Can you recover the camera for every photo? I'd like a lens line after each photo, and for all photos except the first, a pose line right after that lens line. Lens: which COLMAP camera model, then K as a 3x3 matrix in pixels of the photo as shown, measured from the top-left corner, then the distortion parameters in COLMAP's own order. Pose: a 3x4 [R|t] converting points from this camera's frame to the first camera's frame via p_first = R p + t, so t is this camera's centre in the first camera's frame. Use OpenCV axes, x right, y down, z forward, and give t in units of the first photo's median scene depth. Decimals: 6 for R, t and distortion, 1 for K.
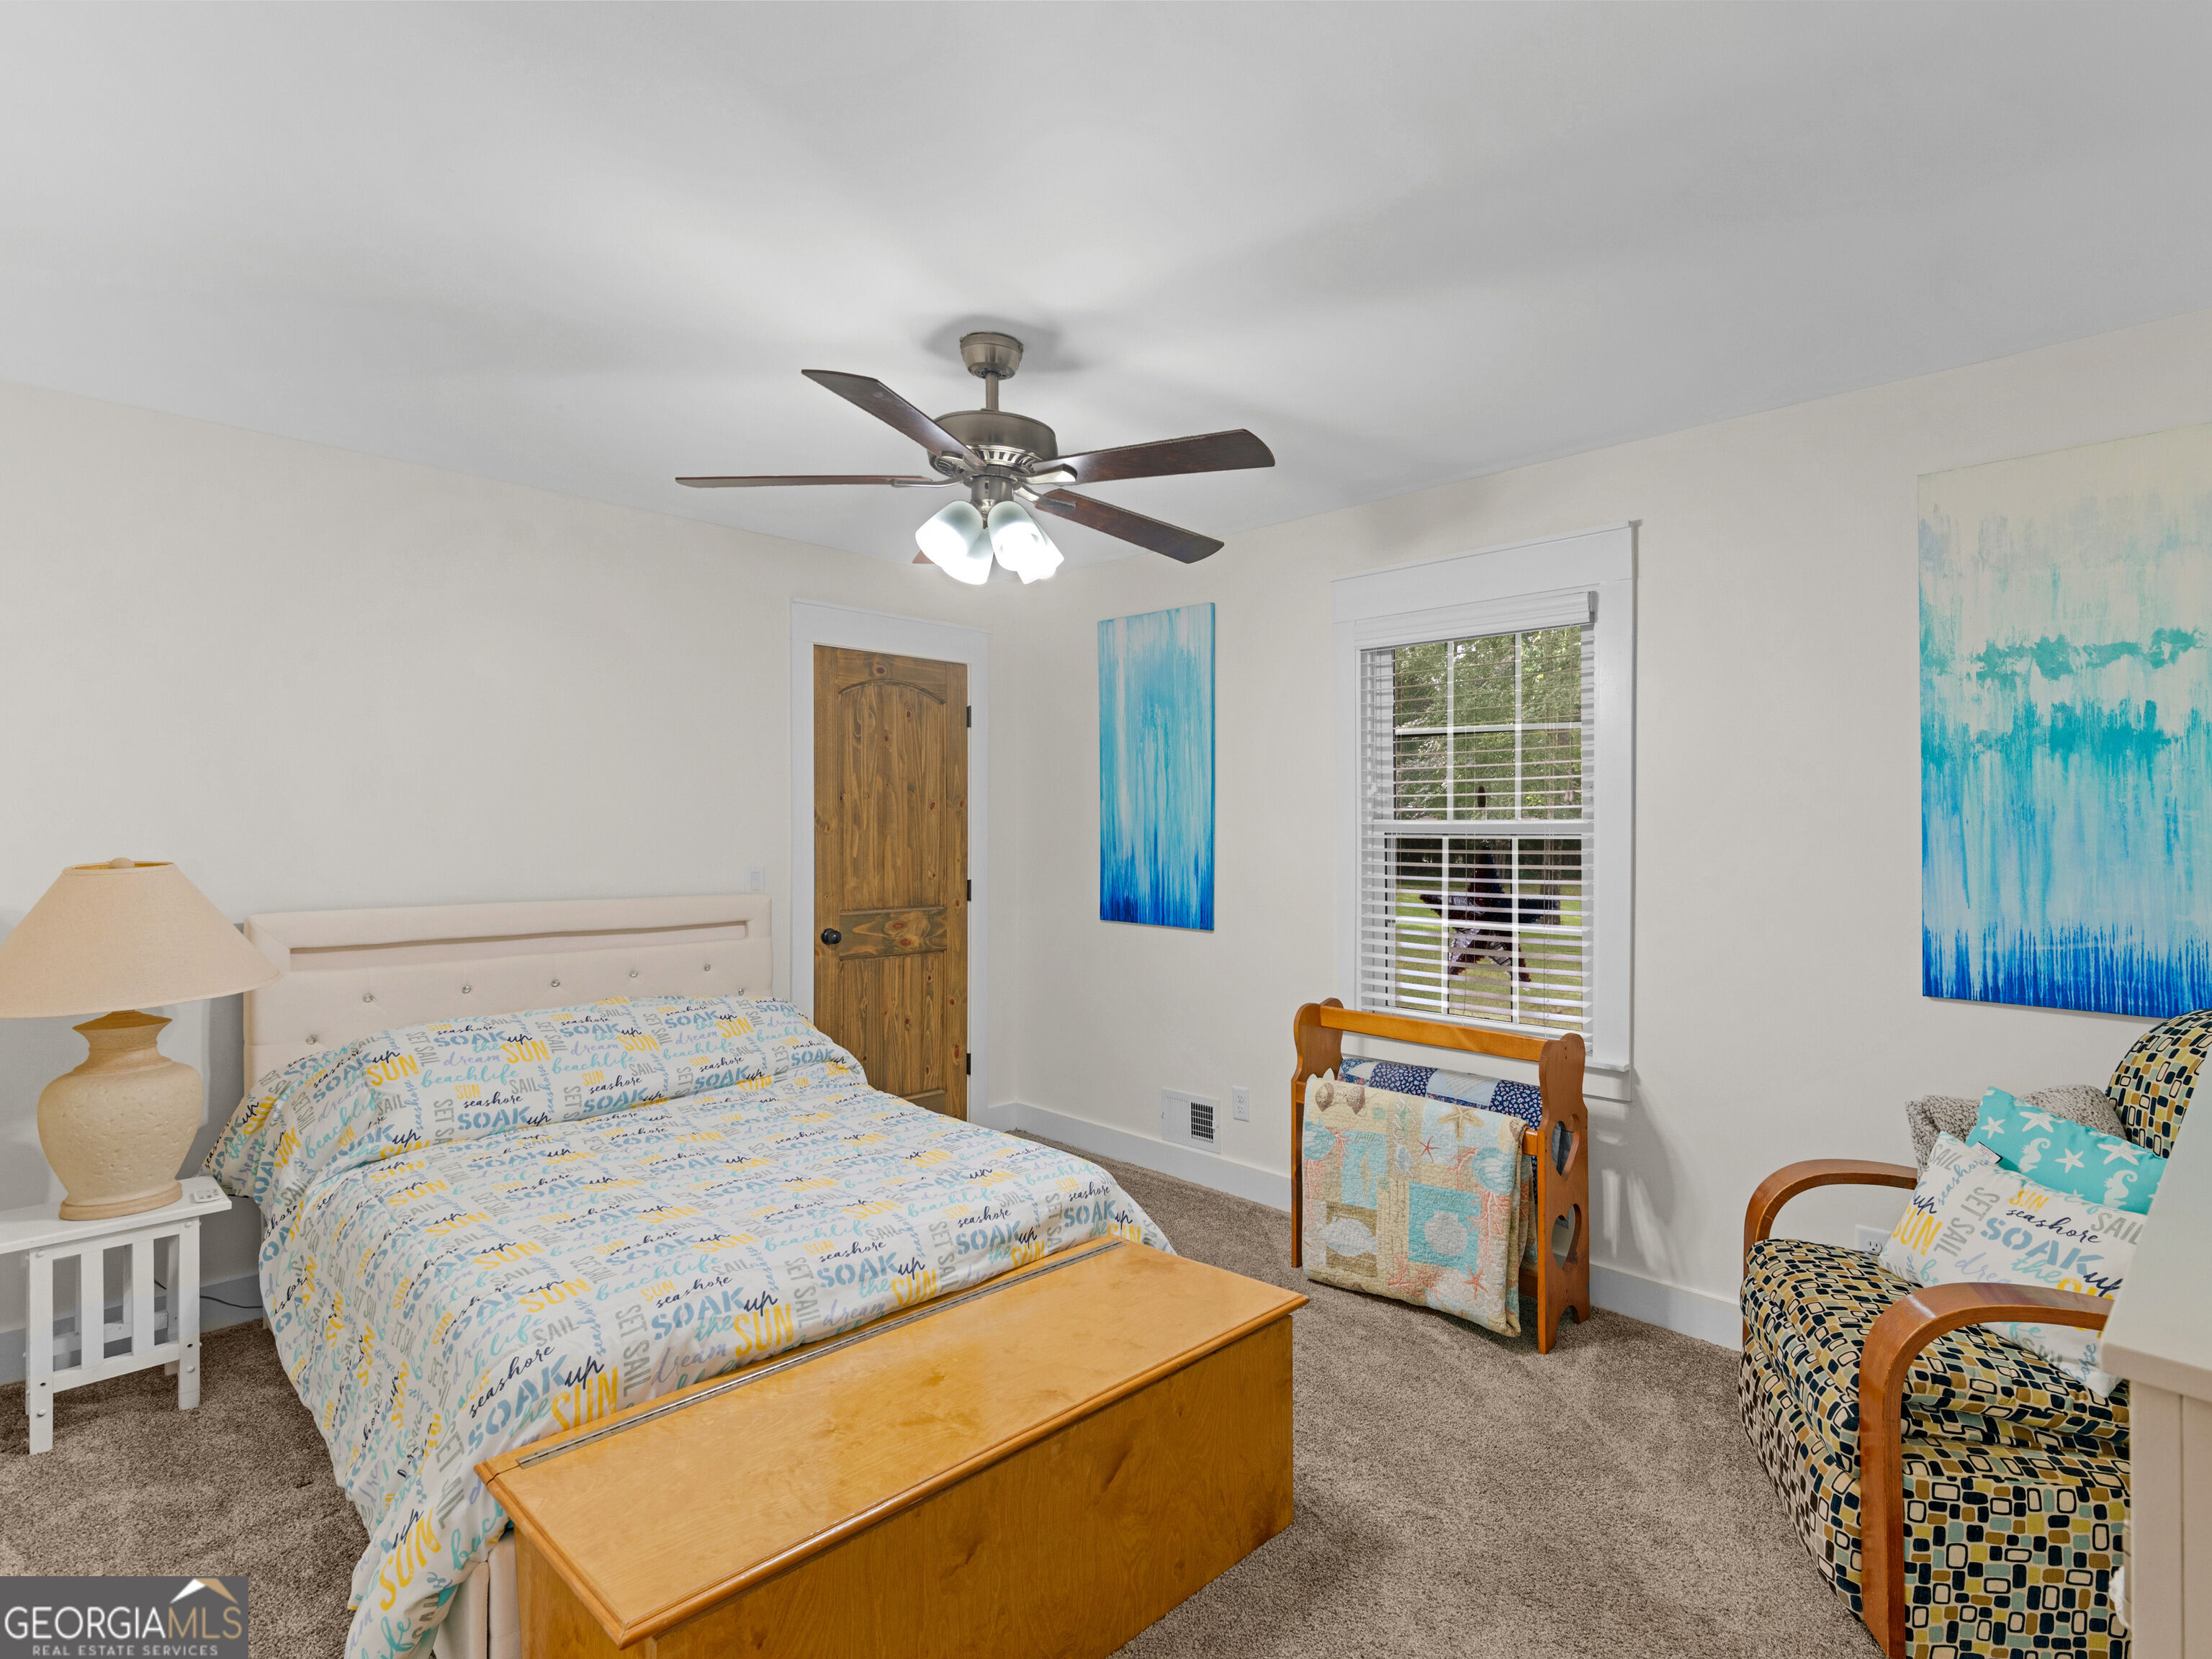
lens RADIAL K [[1173.9, 0, 1106.1], [0, 1173.9, 825.4], [0, 0, 1]] dist [0.002851, 0.000164]
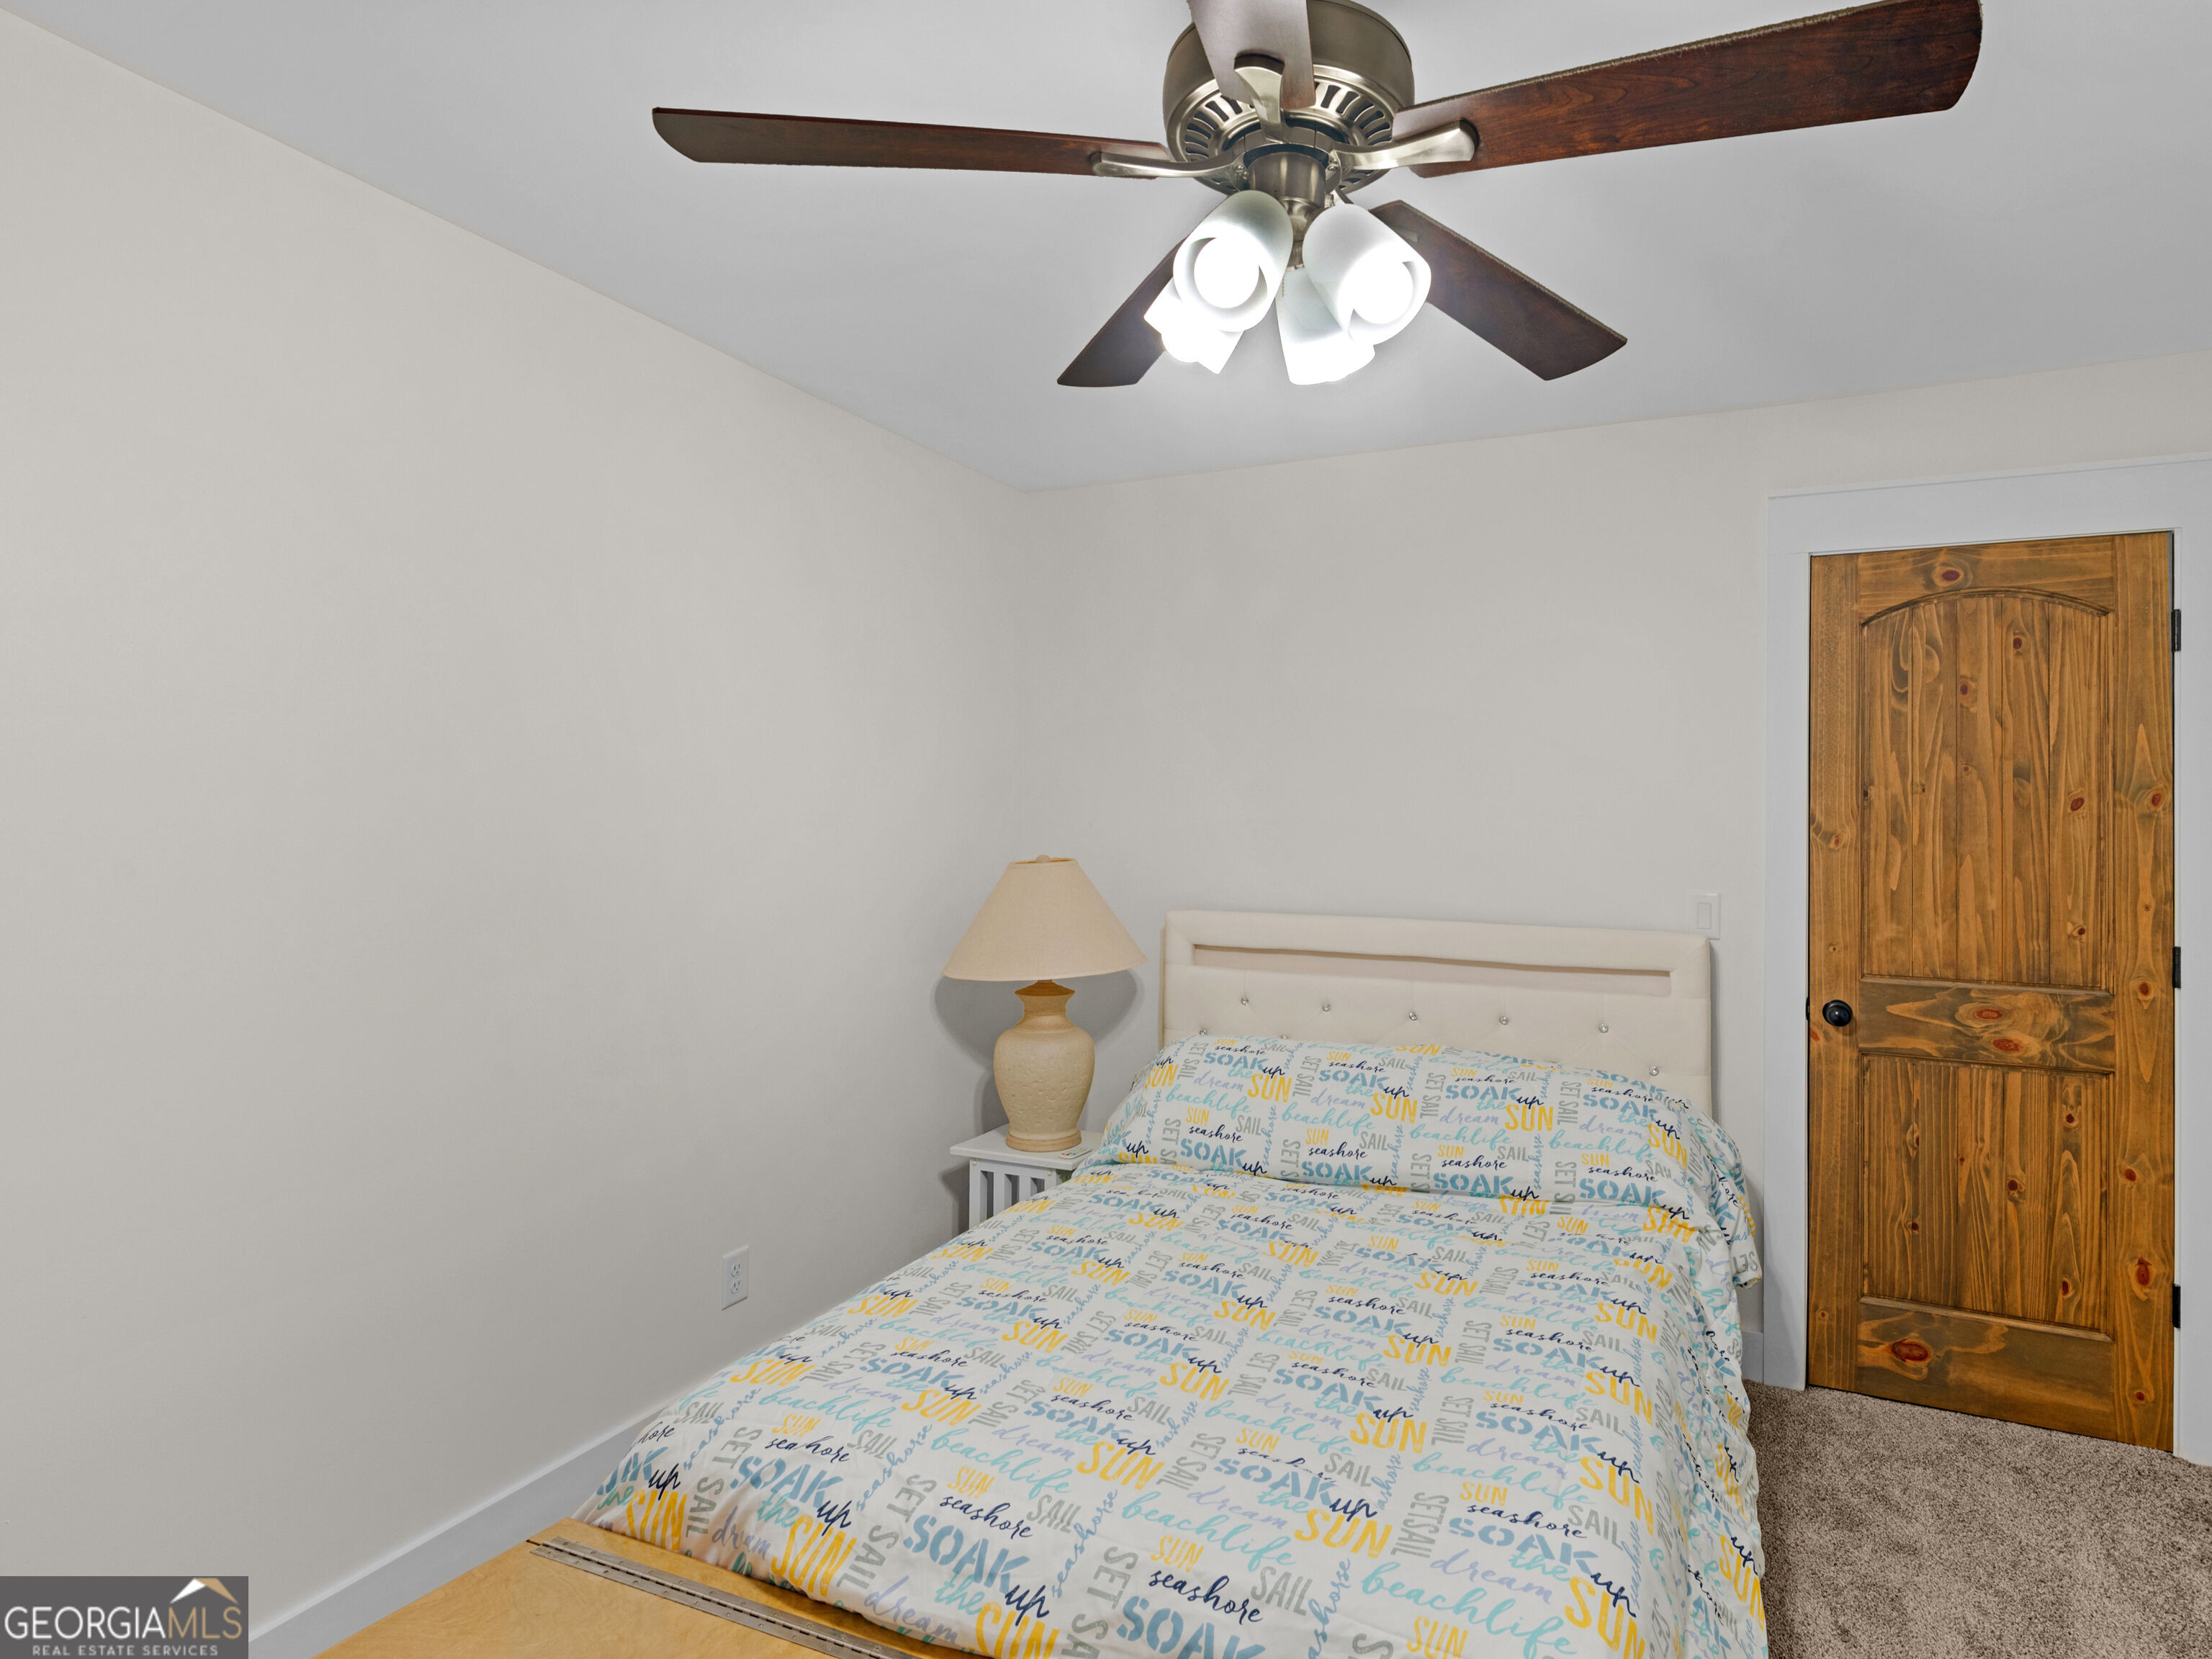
lens RADIAL K [[1147.8, 0, 1106.5], [0, 1147.8, 817.0], [0, 0, 1]] dist [0.022273, -0.000764]
pose [[0.394902, -0.001226, -0.918722, 0.179155], [-0.010434, 0.999929, -0.005819, -0.002910], [0.918664, 0.011884, 0.394861, 0.387004]]
